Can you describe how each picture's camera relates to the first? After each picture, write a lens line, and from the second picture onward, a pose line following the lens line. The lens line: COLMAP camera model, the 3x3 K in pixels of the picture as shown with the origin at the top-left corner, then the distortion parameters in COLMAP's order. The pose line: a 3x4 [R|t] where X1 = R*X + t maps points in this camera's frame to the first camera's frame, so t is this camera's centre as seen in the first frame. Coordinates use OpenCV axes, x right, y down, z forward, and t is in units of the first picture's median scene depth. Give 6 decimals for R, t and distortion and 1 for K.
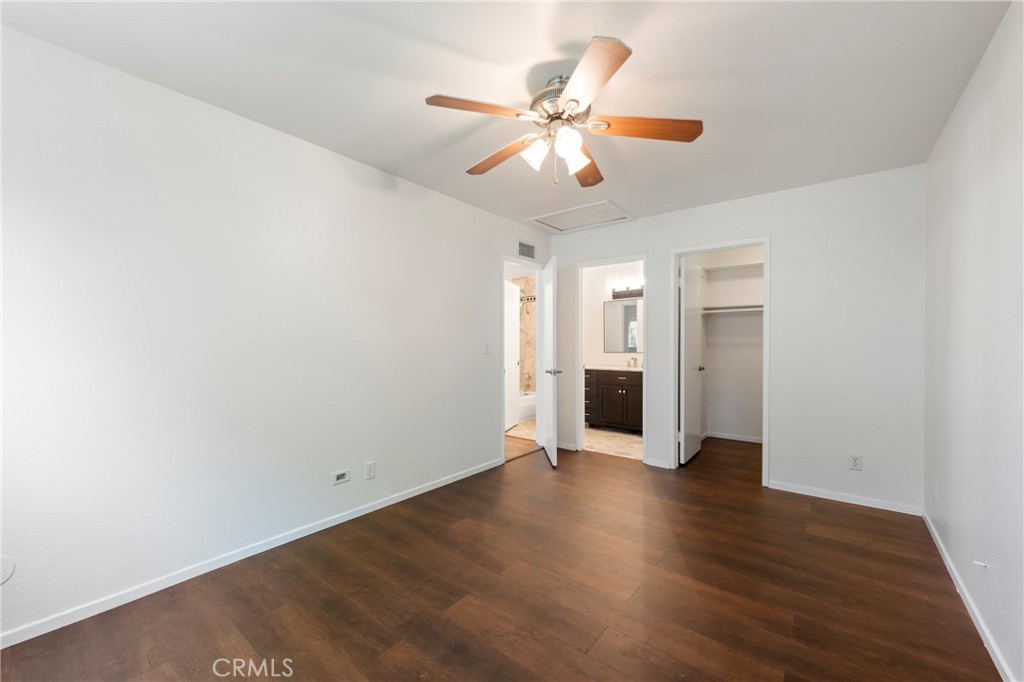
lens RADIAL K [[402.3, 0, 511.3], [0, 402.3, 344.2], [0, 0, 1]] dist [-0.000385, -0.000040]
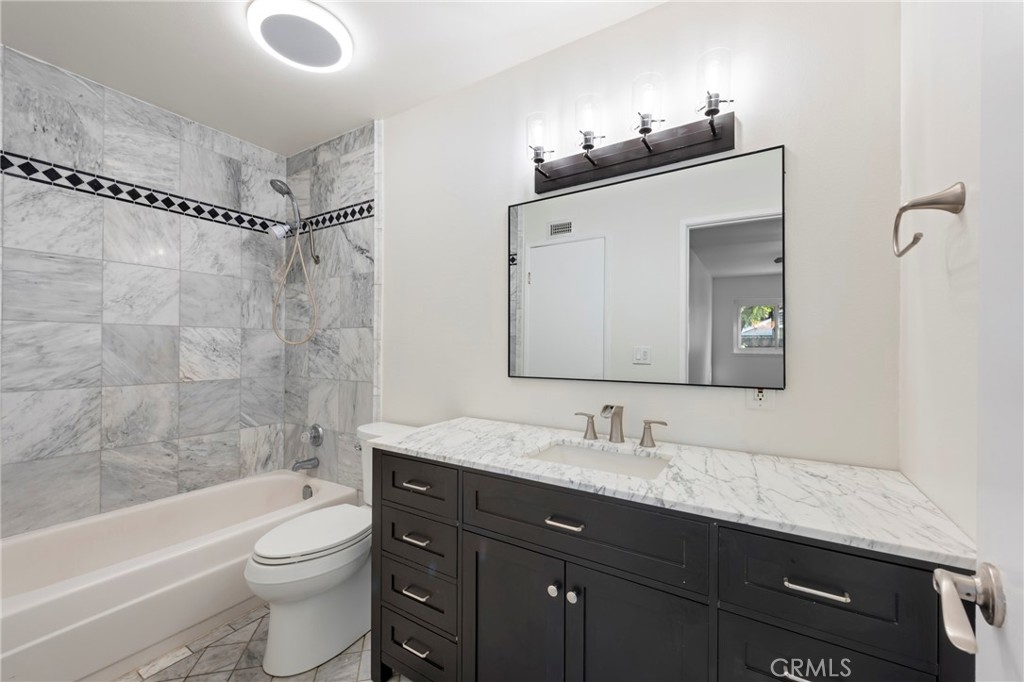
lens RADIAL K [[416.0, 0, 510.9], [0, 416.0, 341.1], [0, 0, 1]] dist [-0.000097, -0.000002]
pose [[0.993170, 0.002191, 0.116657, 0.173688], [-0.001956, 0.999996, -0.002132, -0.004010], [-0.116662, 0.001889, 0.993170, 0.613180]]
